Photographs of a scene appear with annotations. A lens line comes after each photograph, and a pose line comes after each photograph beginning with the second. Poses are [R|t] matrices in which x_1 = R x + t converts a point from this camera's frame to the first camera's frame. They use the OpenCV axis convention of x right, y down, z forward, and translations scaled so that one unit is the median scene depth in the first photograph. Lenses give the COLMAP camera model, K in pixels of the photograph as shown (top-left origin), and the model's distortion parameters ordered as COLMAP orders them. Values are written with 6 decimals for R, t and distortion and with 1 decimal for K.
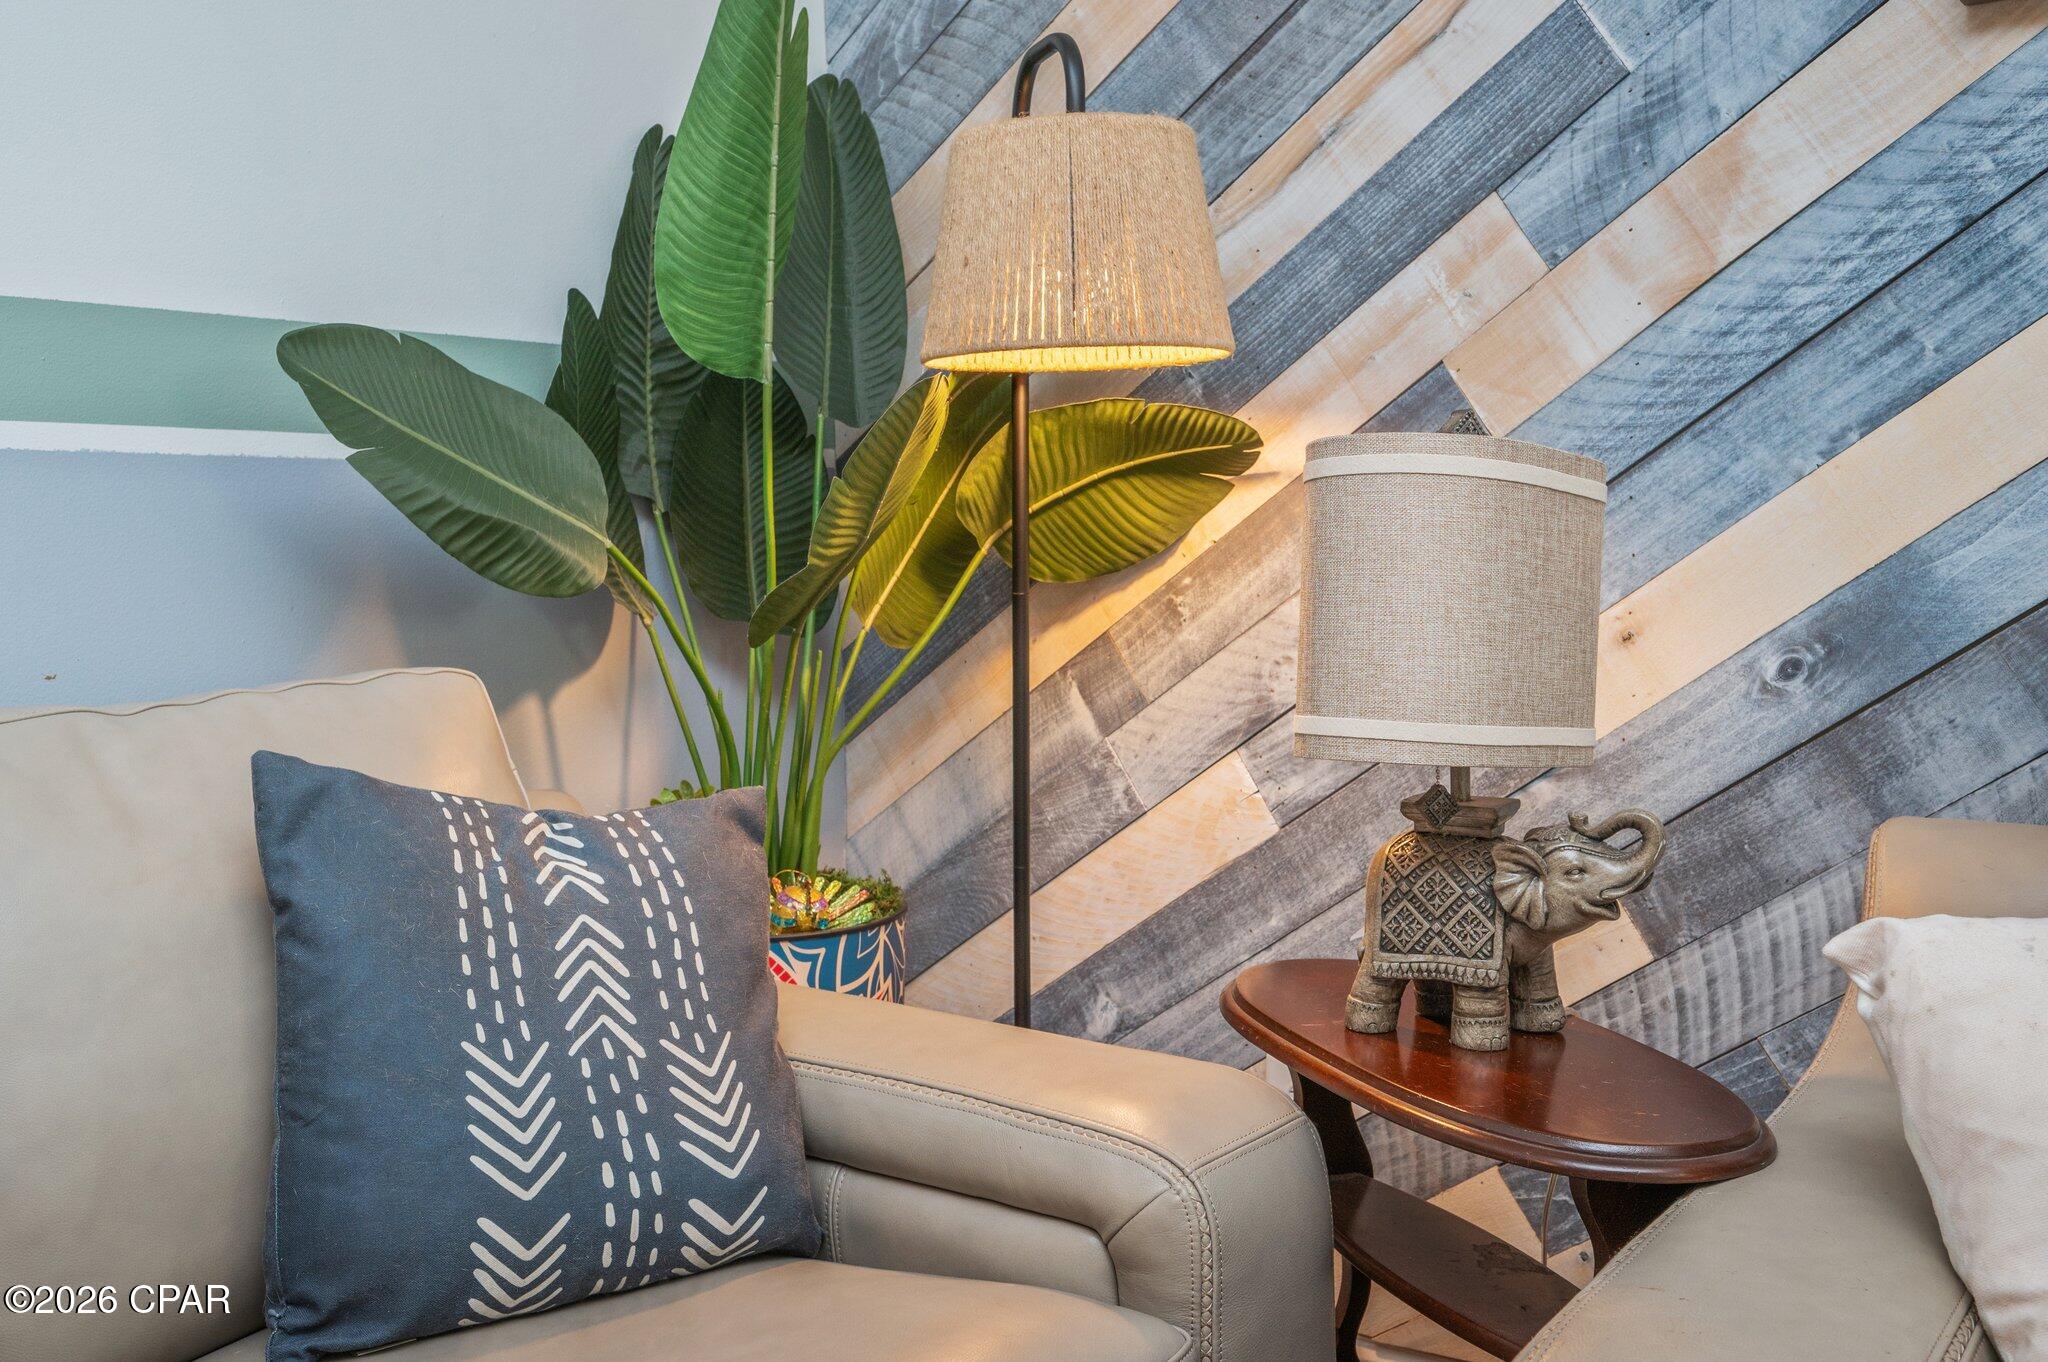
lens RADIAL K [[1829.7, 0, 1028.9], [0, 1829.7, 694.5], [0, 0, 1]] dist [-0.012156, 0.001593]
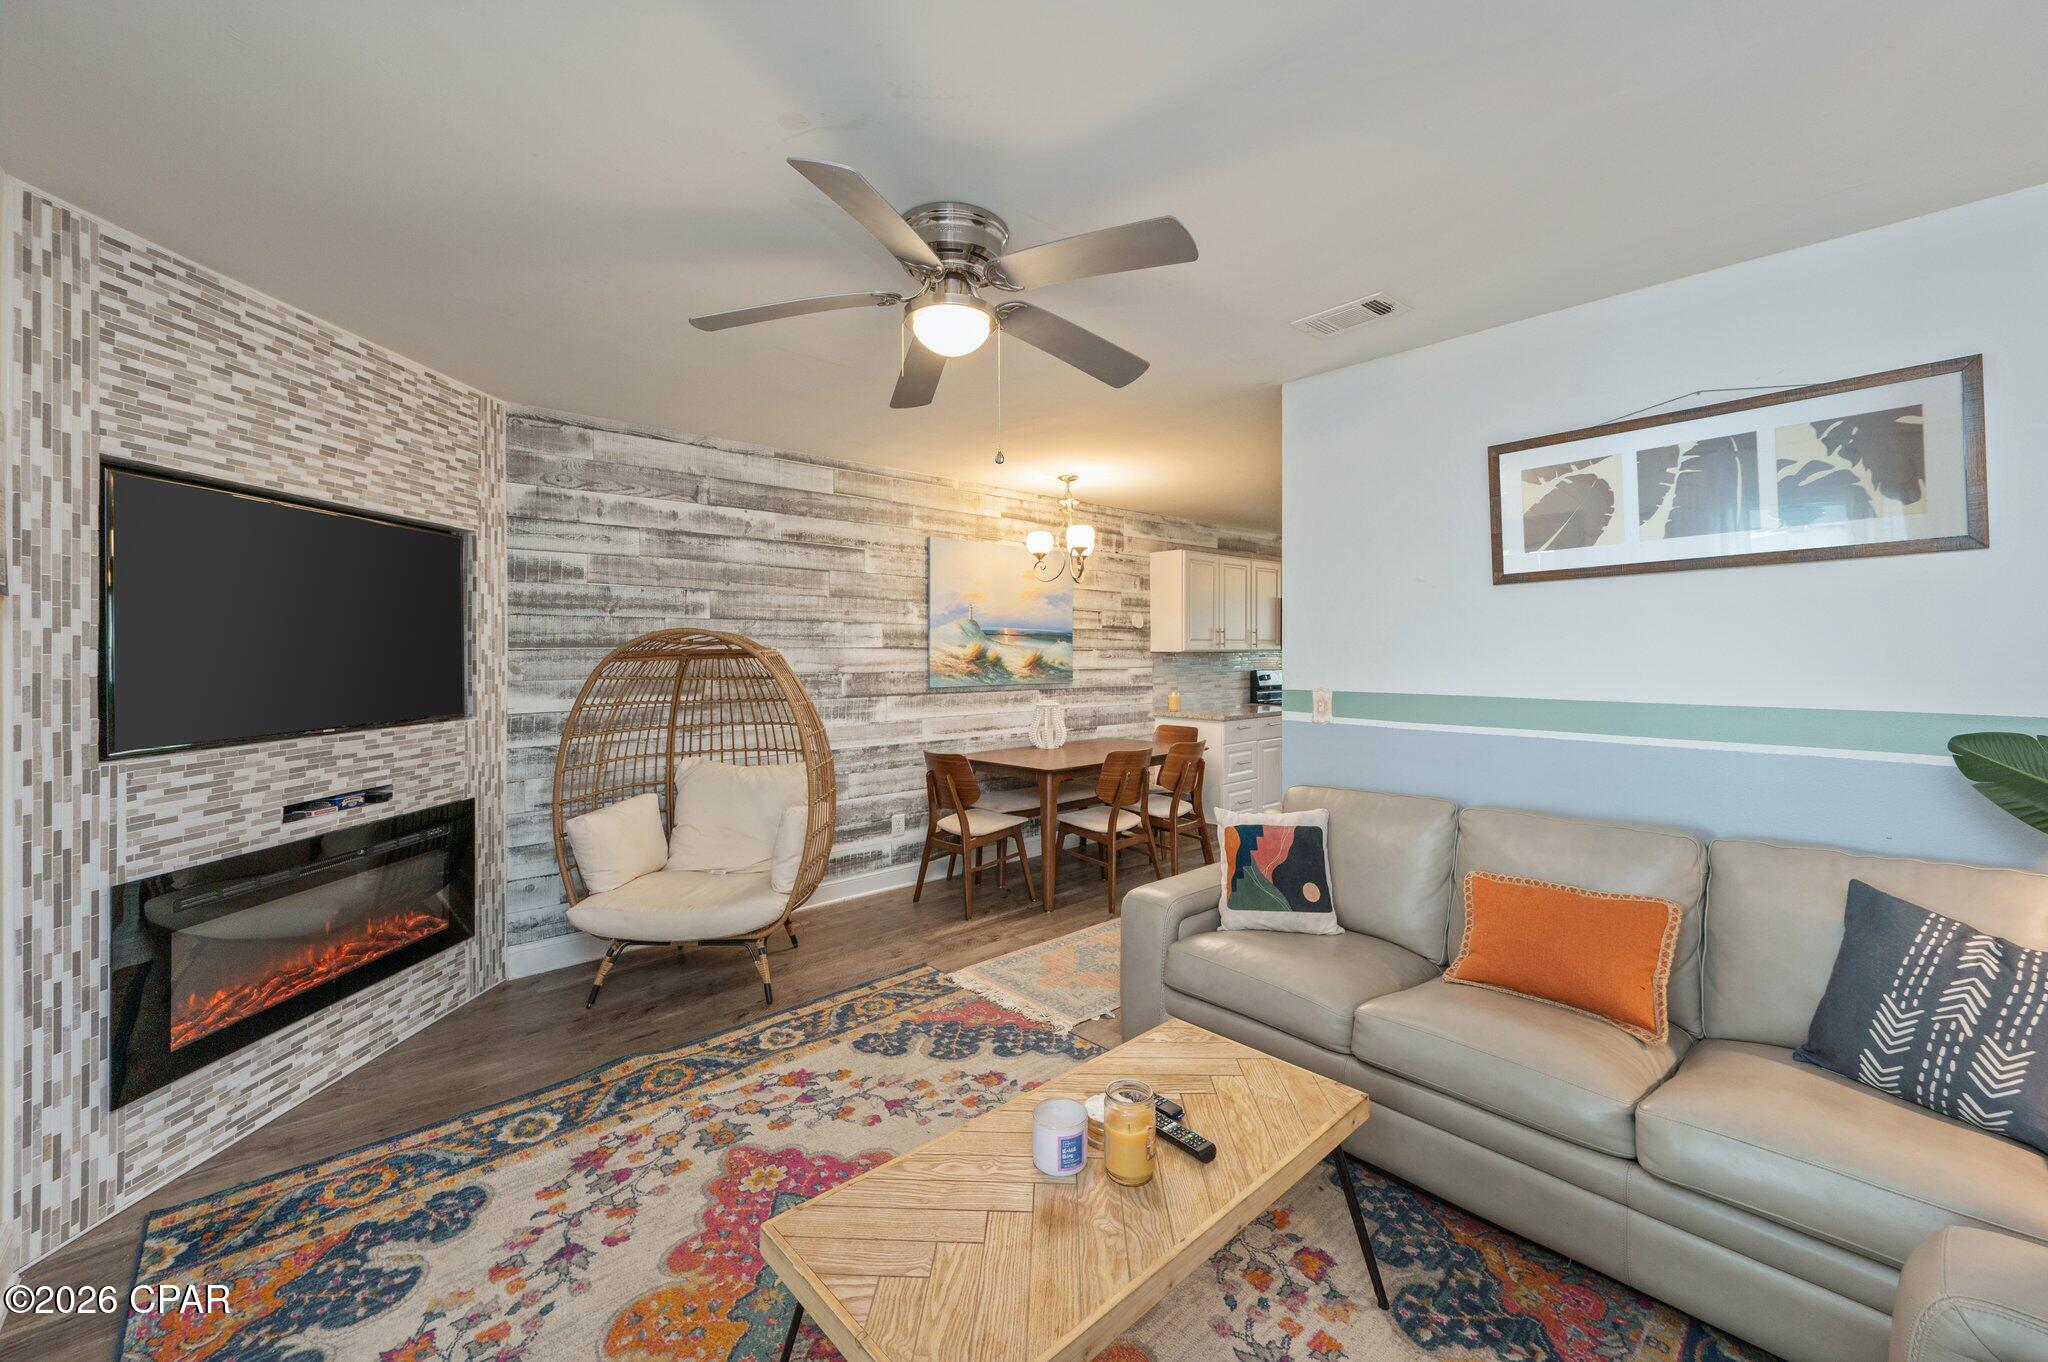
lens RADIAL K [[833.8, 0, 1029.2], [0, 833.8, 647.9], [0, 0, 1]] dist [-0.000153, 0.000777]
pose [[-0.187973, 0.019595, -0.981979, 0.942442], [-0.079219, 0.996241, 0.035044, -0.229262], [0.978974, 0.084379, -0.185714, -0.124571]]
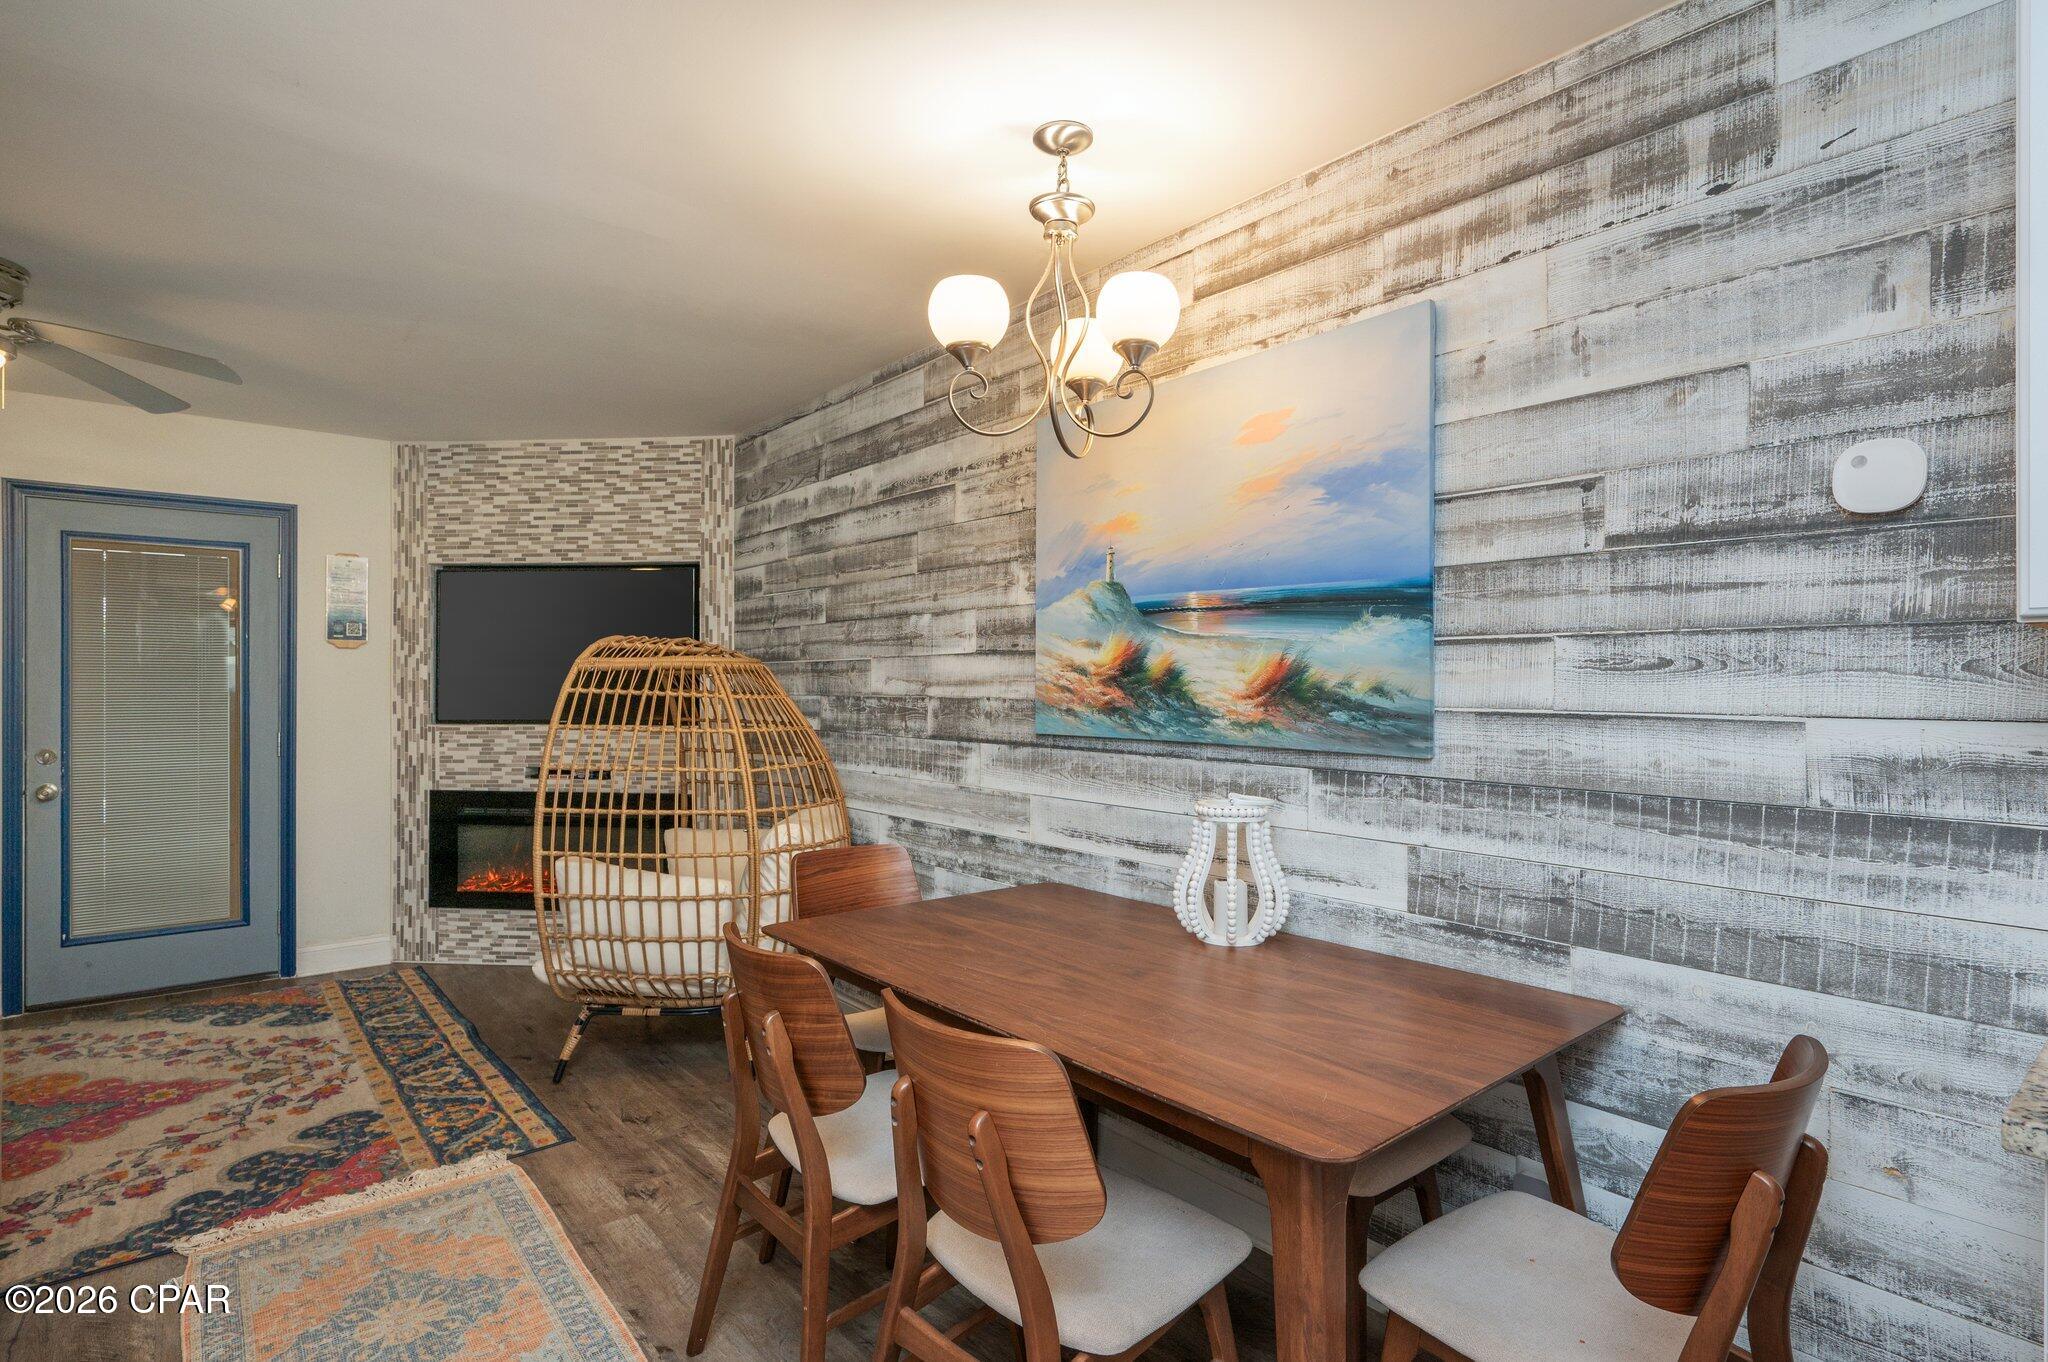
lens RADIAL K [[1022.9, 0, 1026.1], [0, 1022.9, 689.7], [0, 0, 1]] dist [-0.003373, 0.000204]
pose [[-0.969443, 0.019505, 0.244540, -2.179883], [0.040736, 0.995794, 0.082066, -0.178696], [-0.241911, 0.089520, -0.966160, 0.657856]]
